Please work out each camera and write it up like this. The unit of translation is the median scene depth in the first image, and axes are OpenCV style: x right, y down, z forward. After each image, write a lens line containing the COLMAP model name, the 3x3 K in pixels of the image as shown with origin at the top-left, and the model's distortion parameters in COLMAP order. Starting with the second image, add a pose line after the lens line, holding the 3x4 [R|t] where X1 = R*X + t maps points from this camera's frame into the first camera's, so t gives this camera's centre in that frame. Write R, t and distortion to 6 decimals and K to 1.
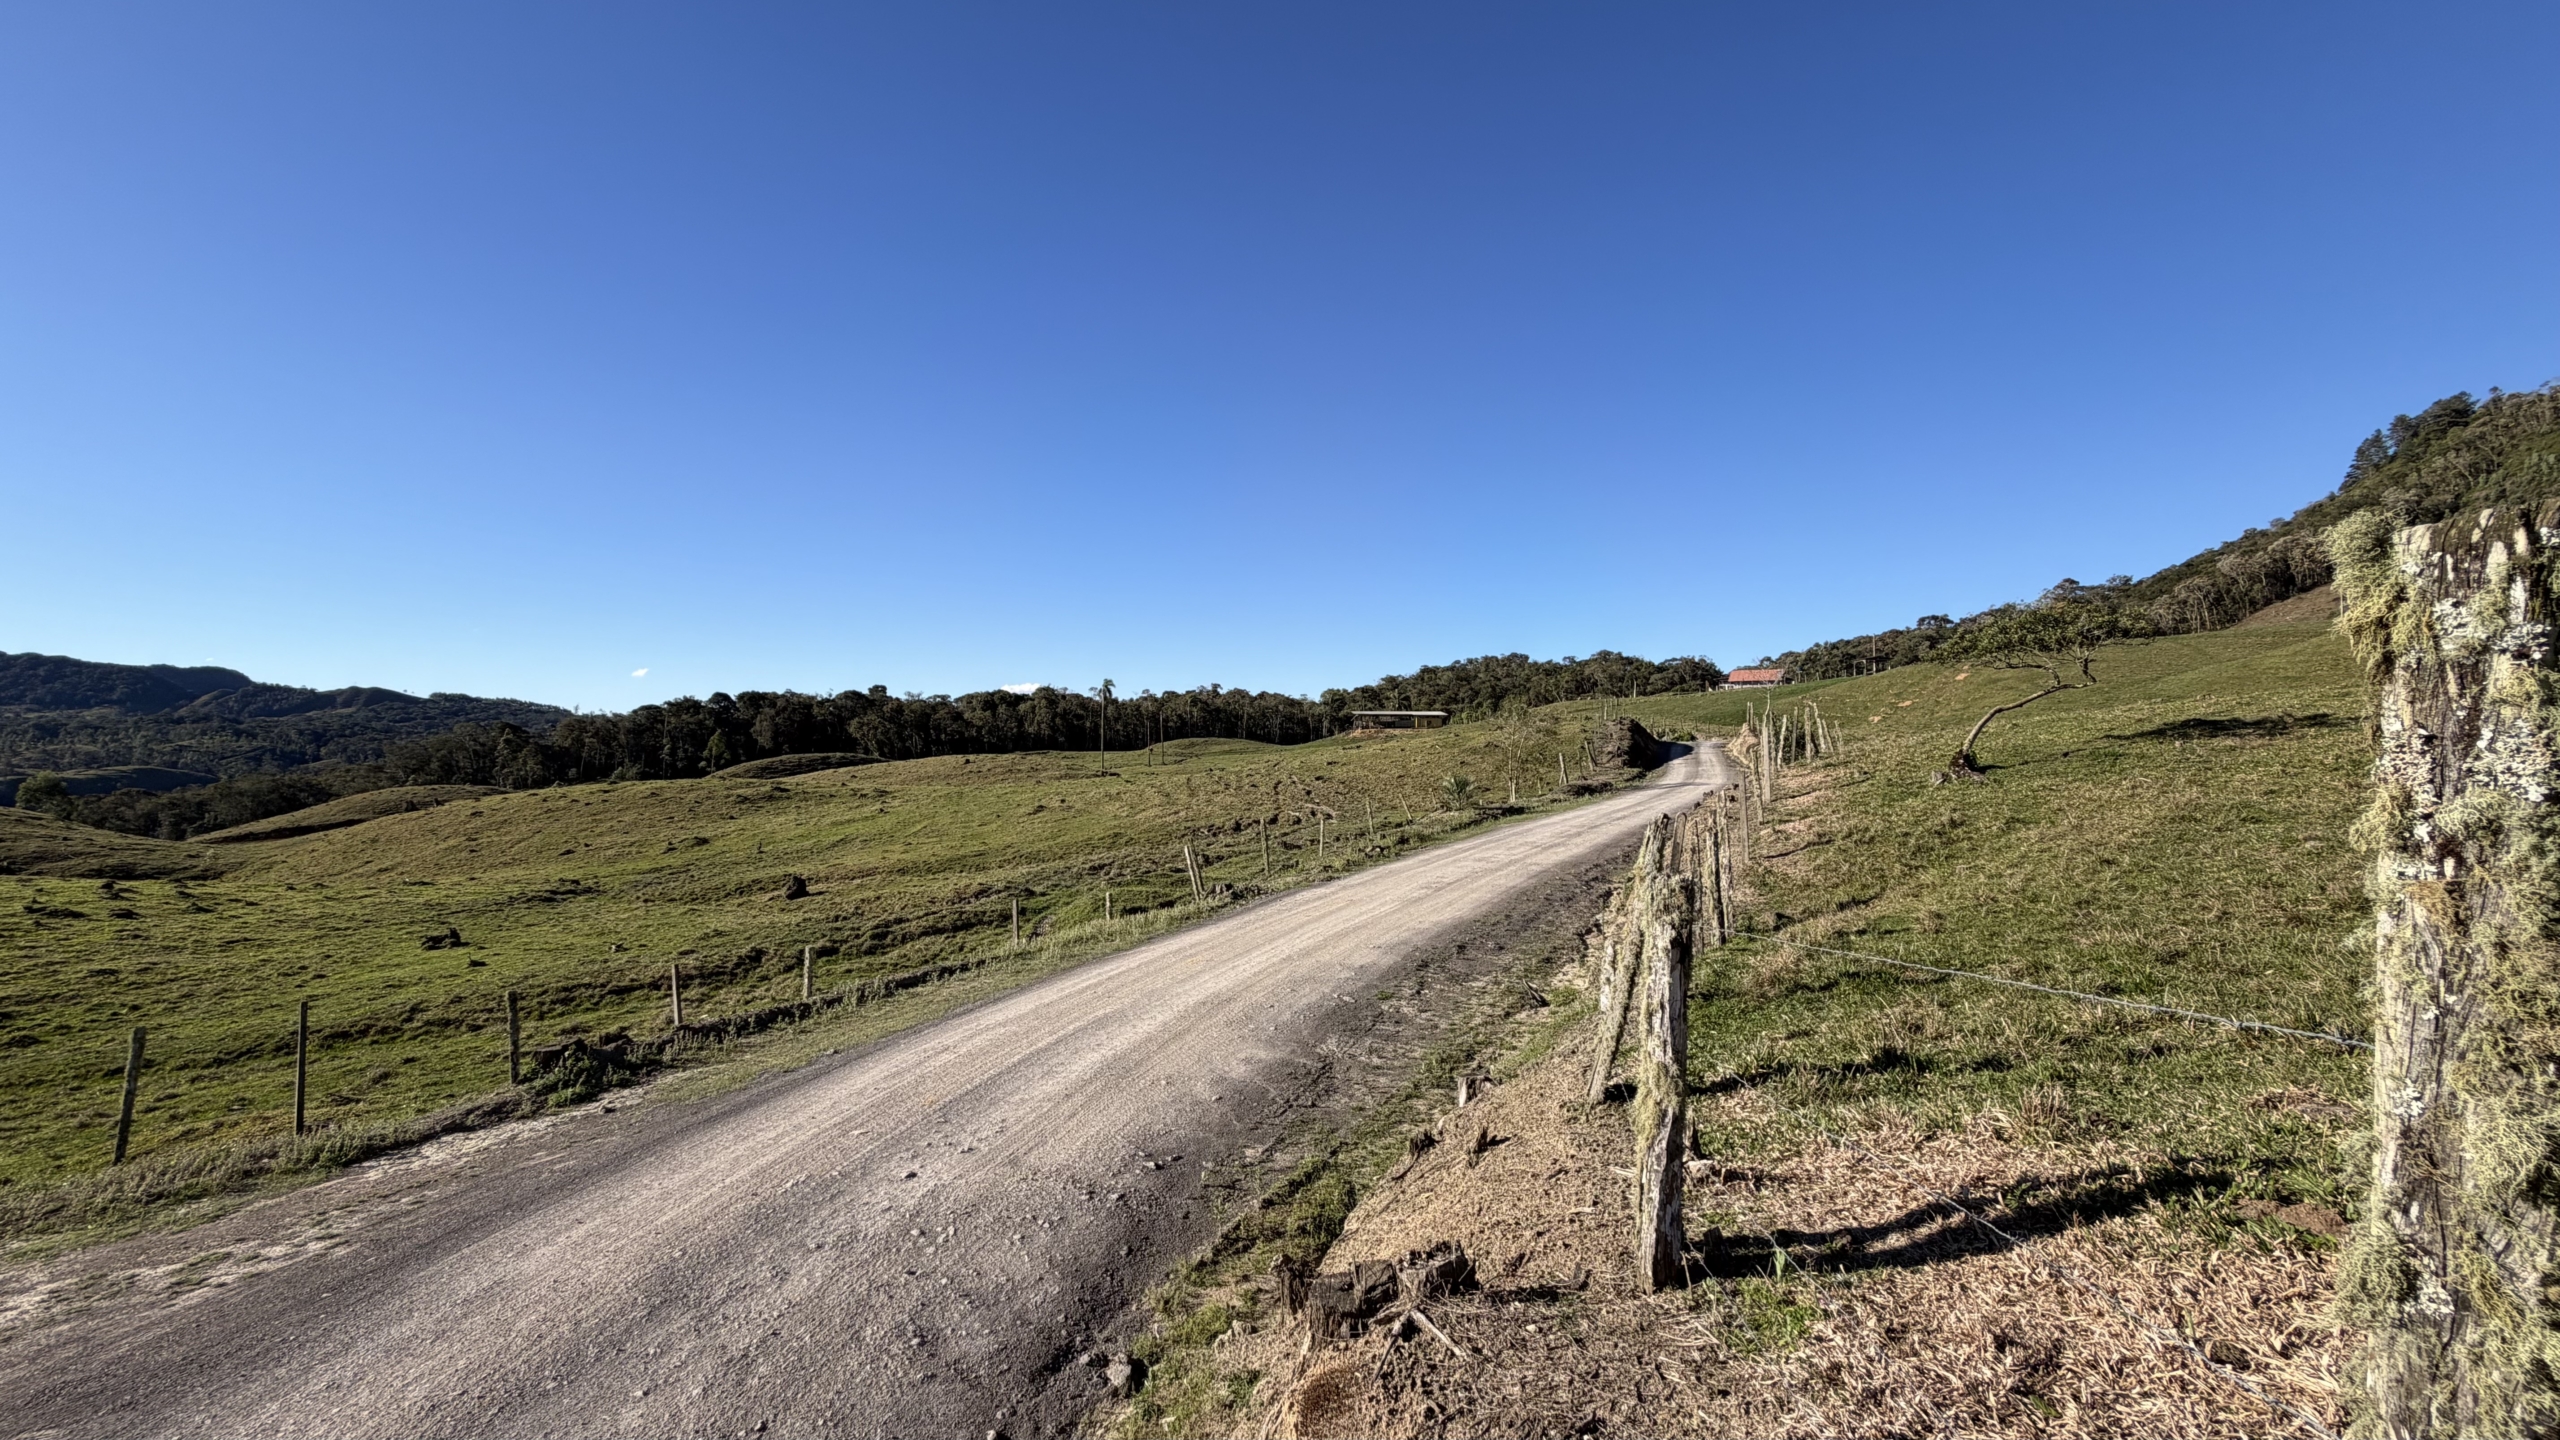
lens RADIAL K [[1015.8, 0, 1273.1], [0, 1015.8, 715.7], [0, 0, 1]] dist [-0.003517, 0.000412]
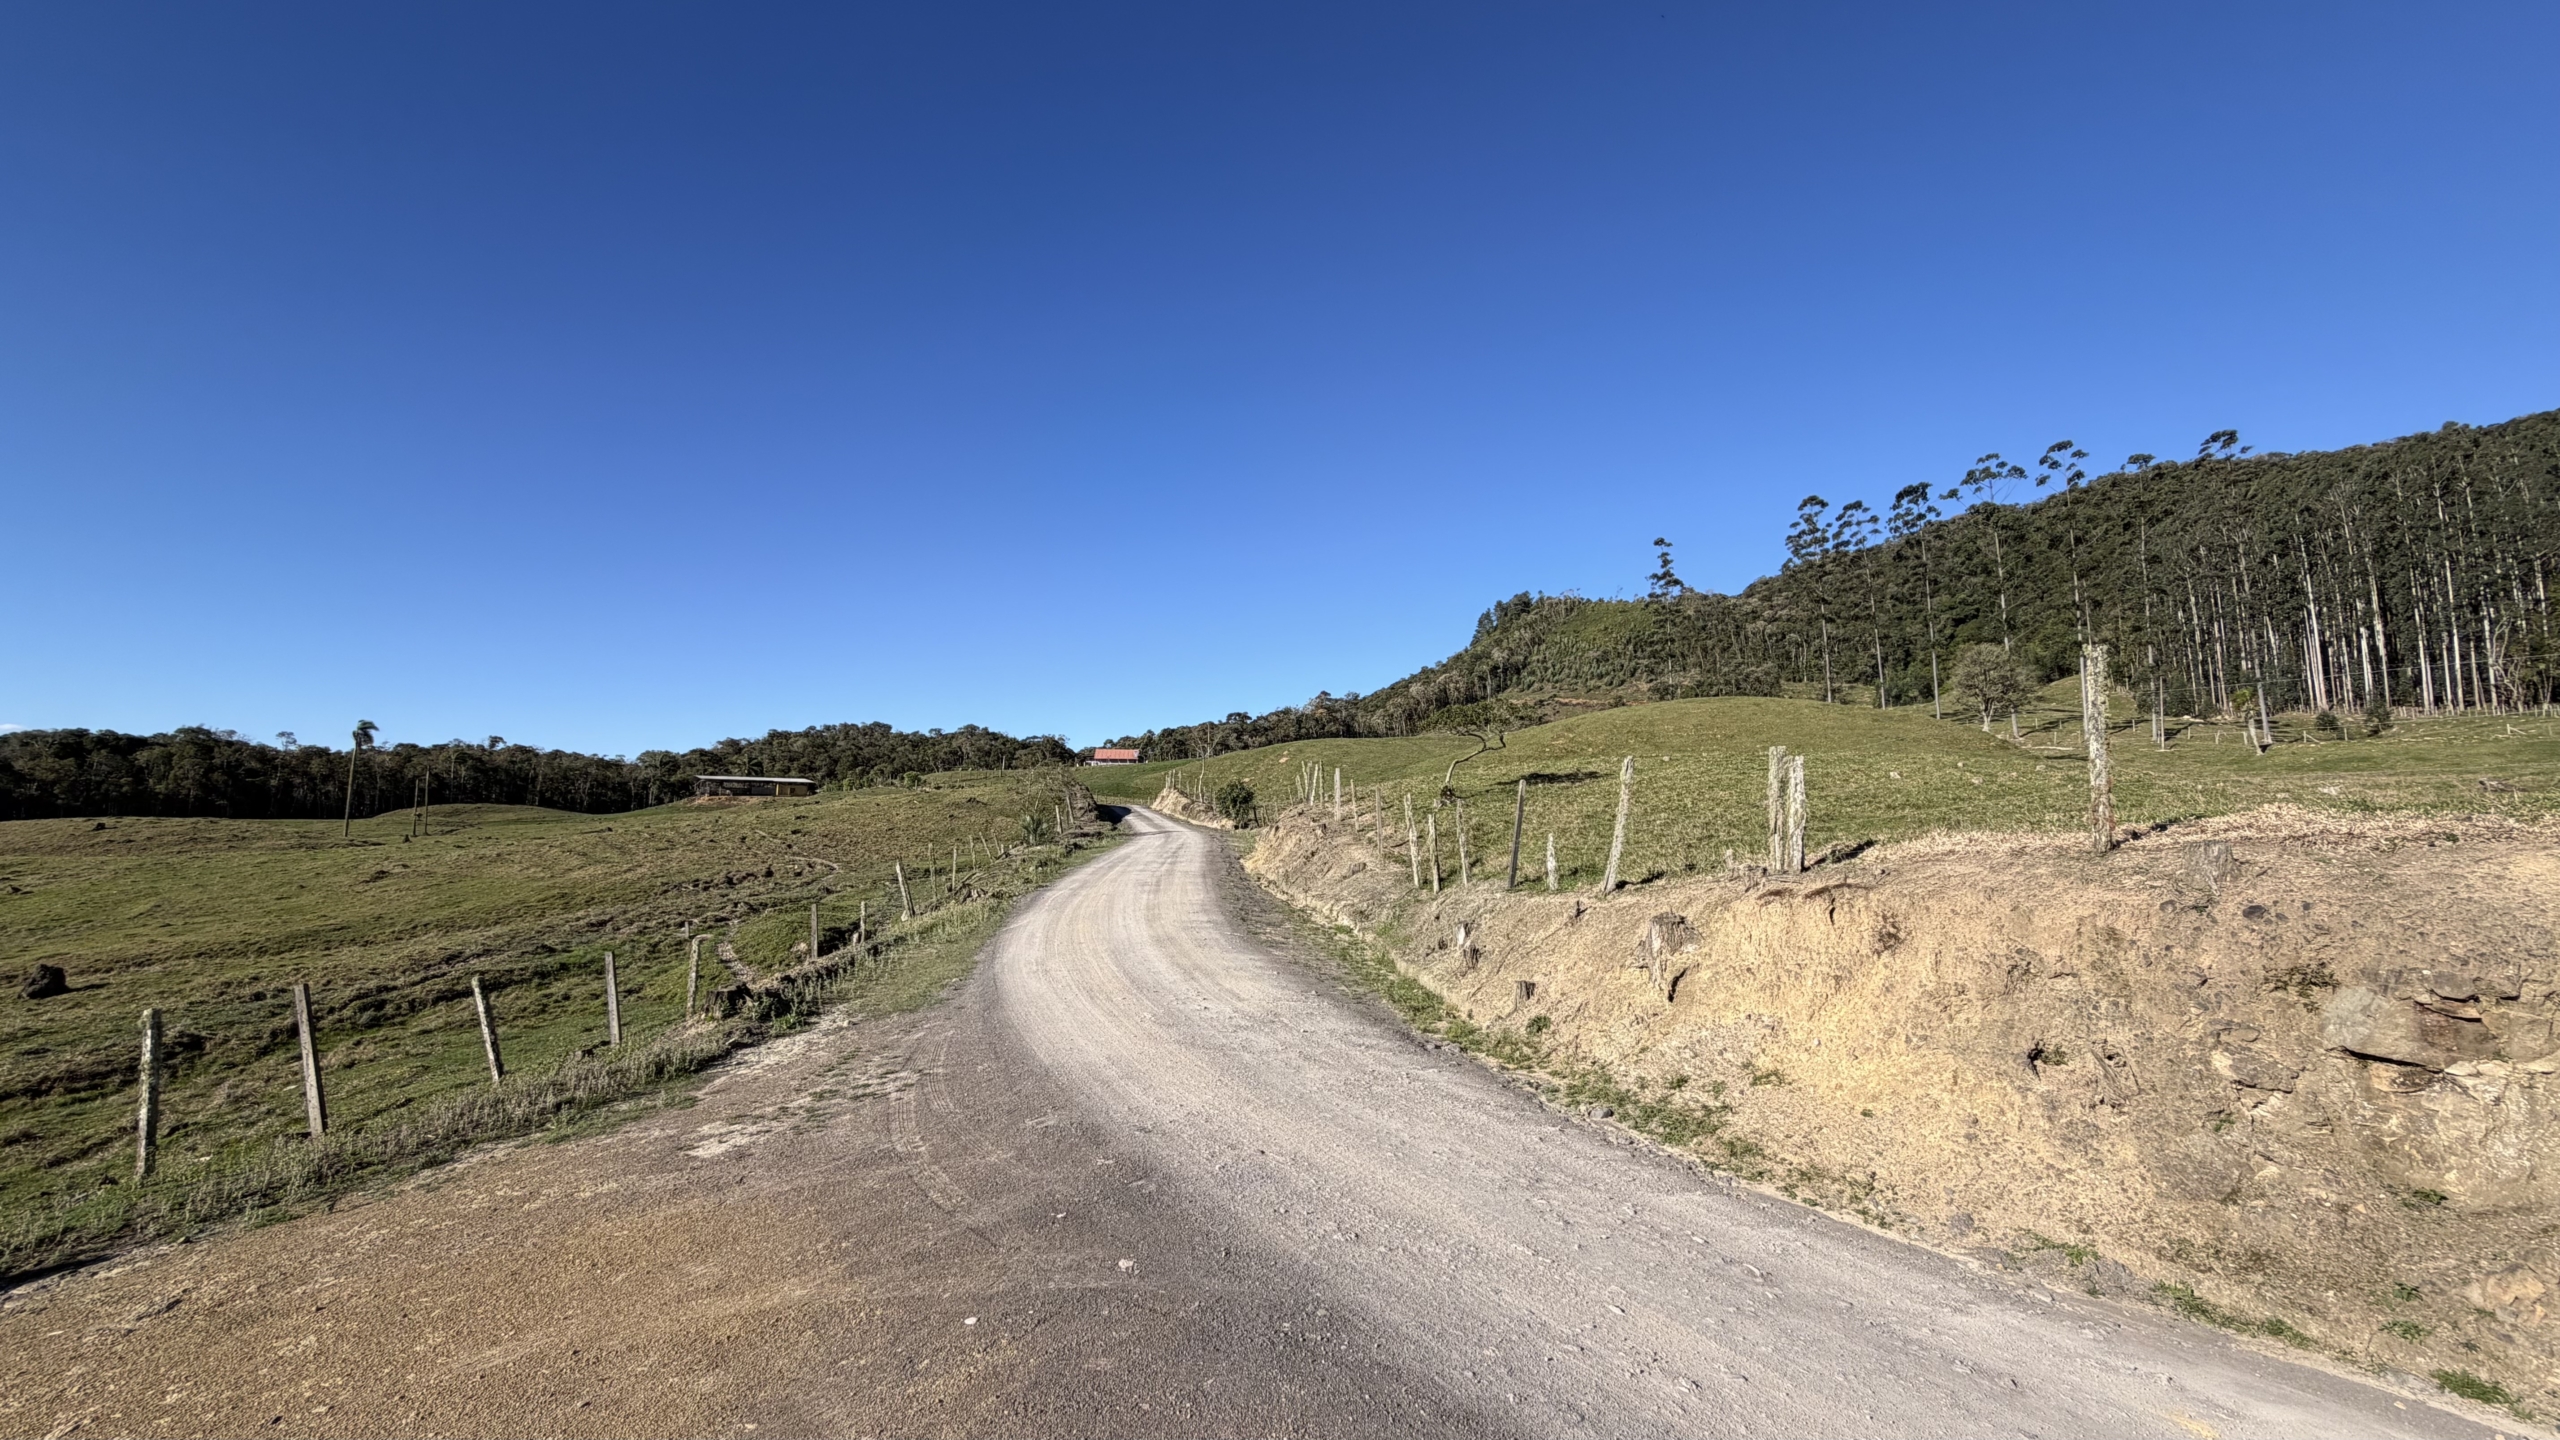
lens RADIAL K [[1015.8, 0, 1275.2], [0, 1015.8, 739.1], [0, 0, 1]] dist [-0.003517, 0.000412]
pose [[0.806062, 0.052568, 0.589491, -0.117633], [-0.021775, 0.998007, -0.059222, 0.015949], [-0.591430, 0.034901, 0.805601, -0.021978]]
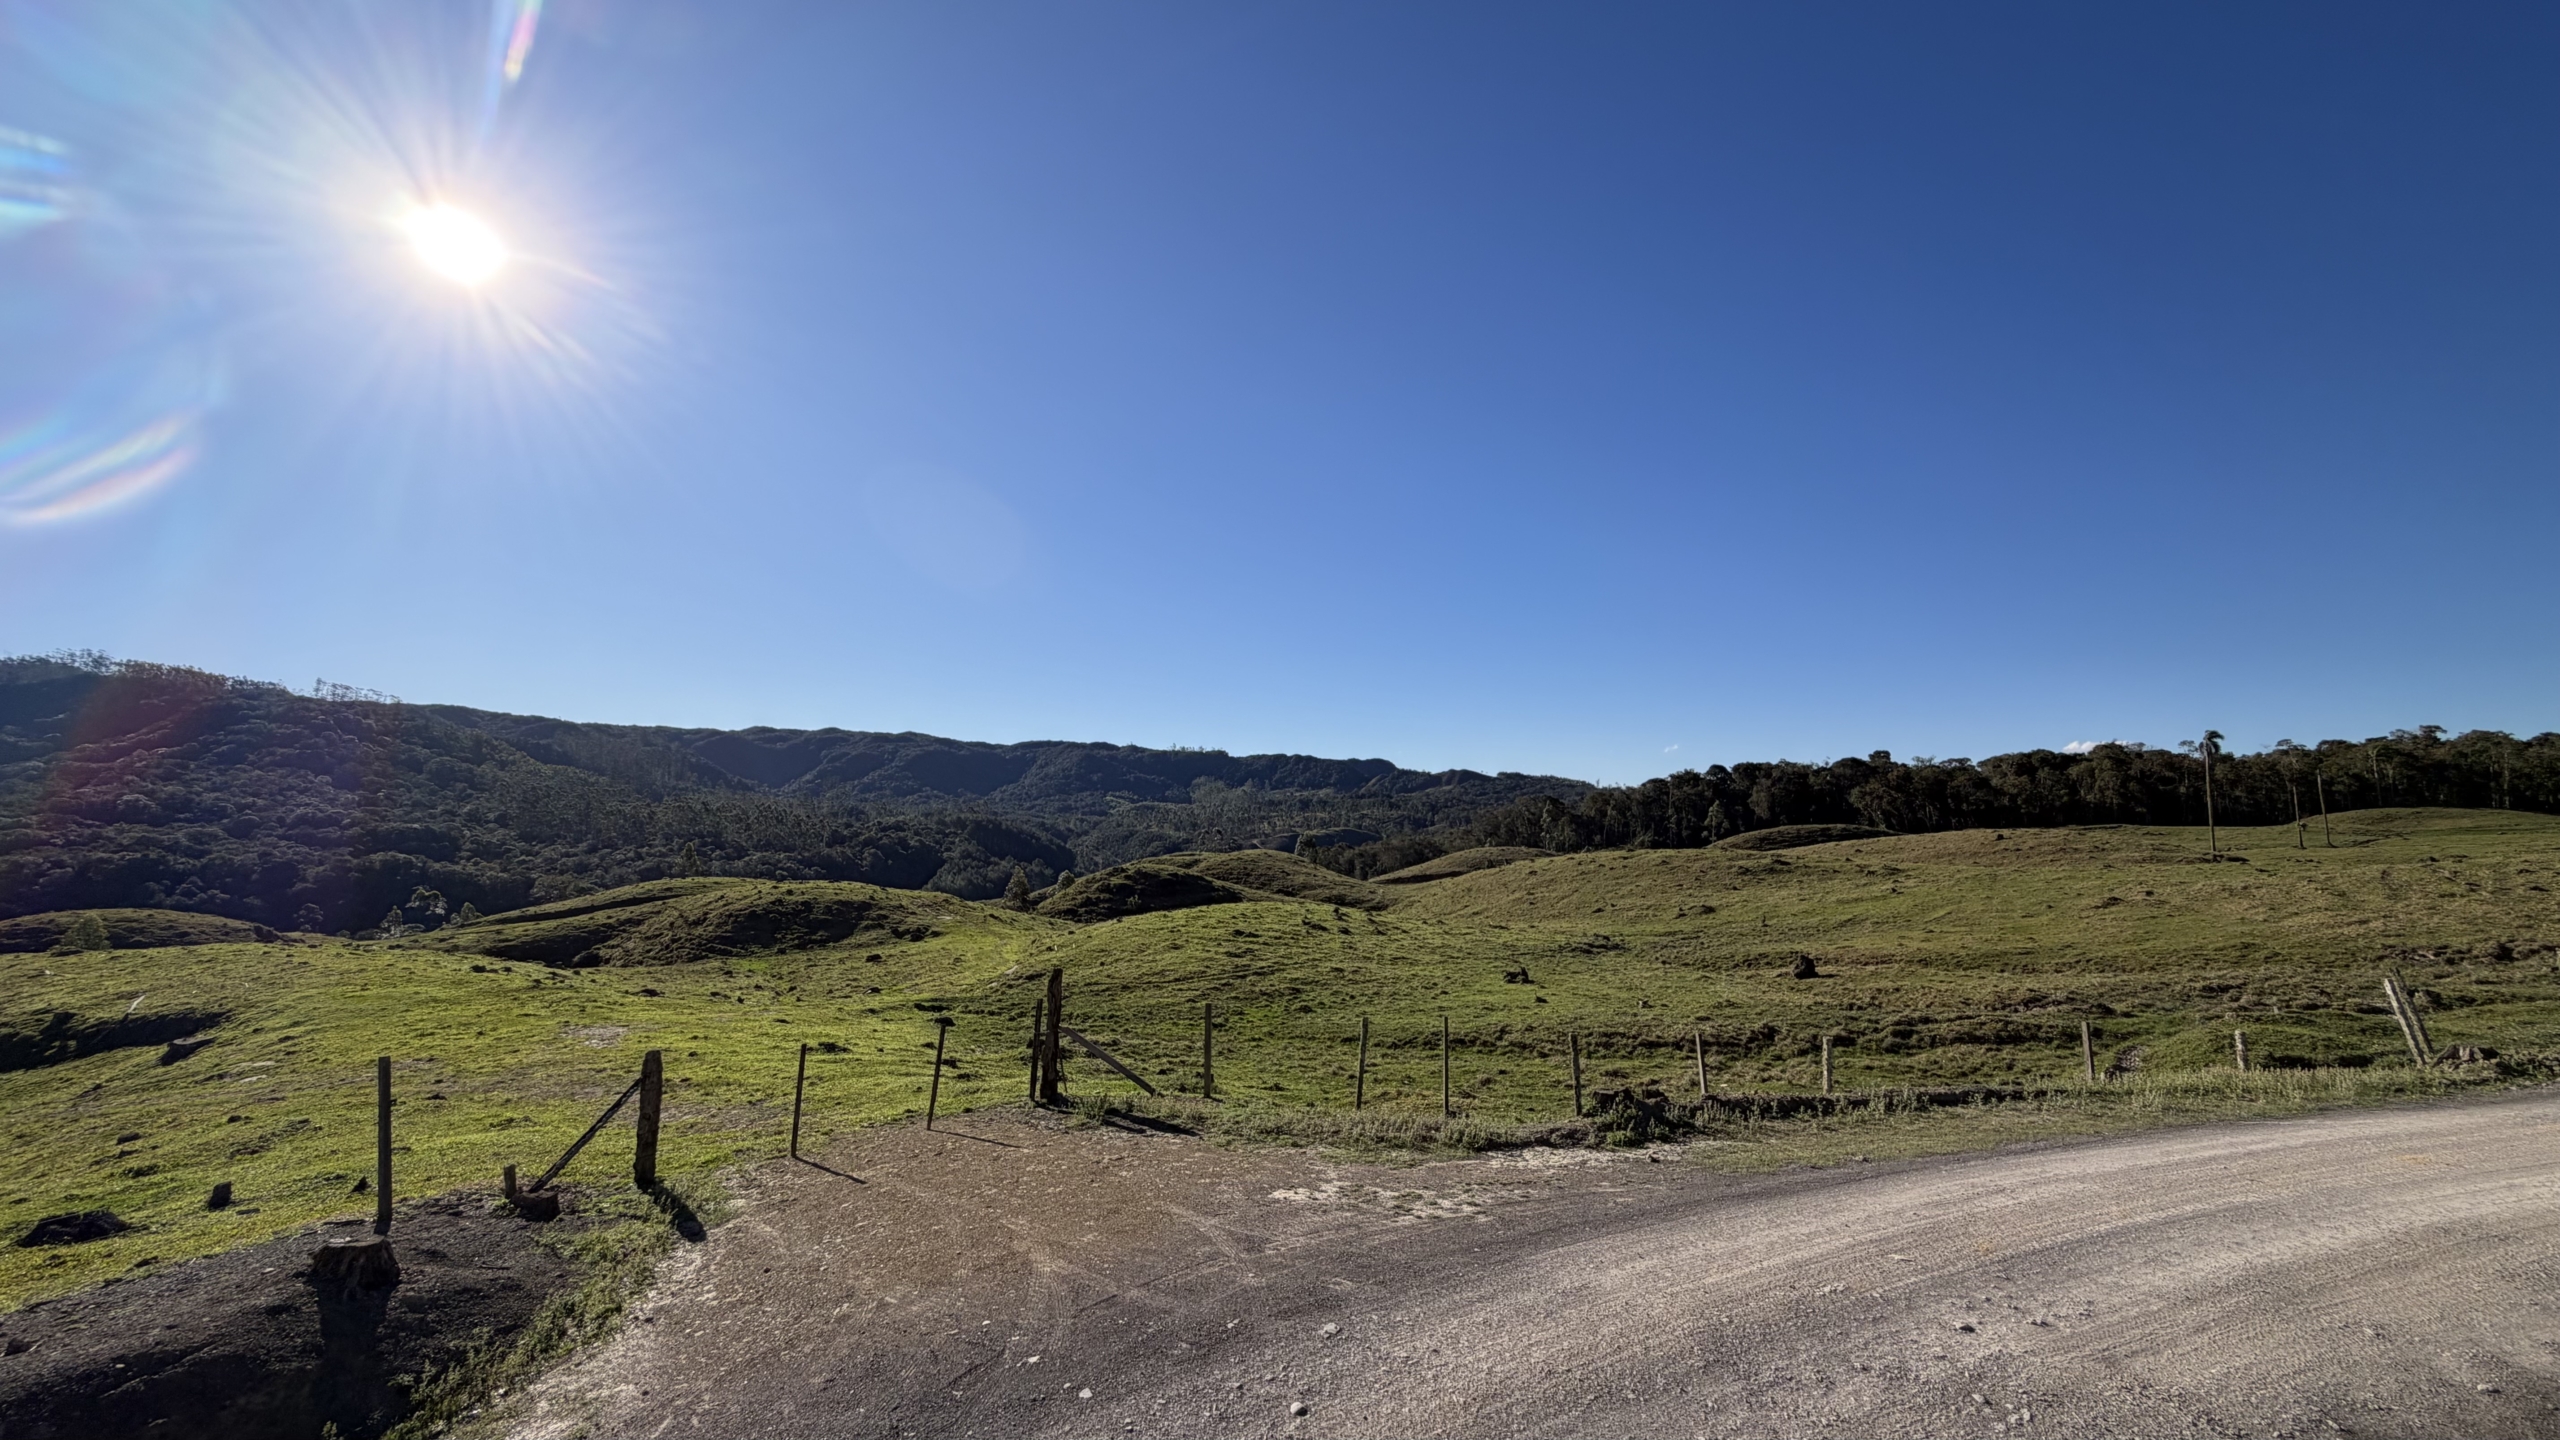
lens RADIAL K [[1015.8, 0, 1272.7], [0, 1015.8, 710.9], [0, 0, 1]] dist [-0.003517, 0.000412]
pose [[0.613057, -0.075308, -0.786441, 0.001328], [0.017871, 0.996514, -0.081493, -0.003158], [0.789836, 0.035905, 0.612266, -0.005754]]
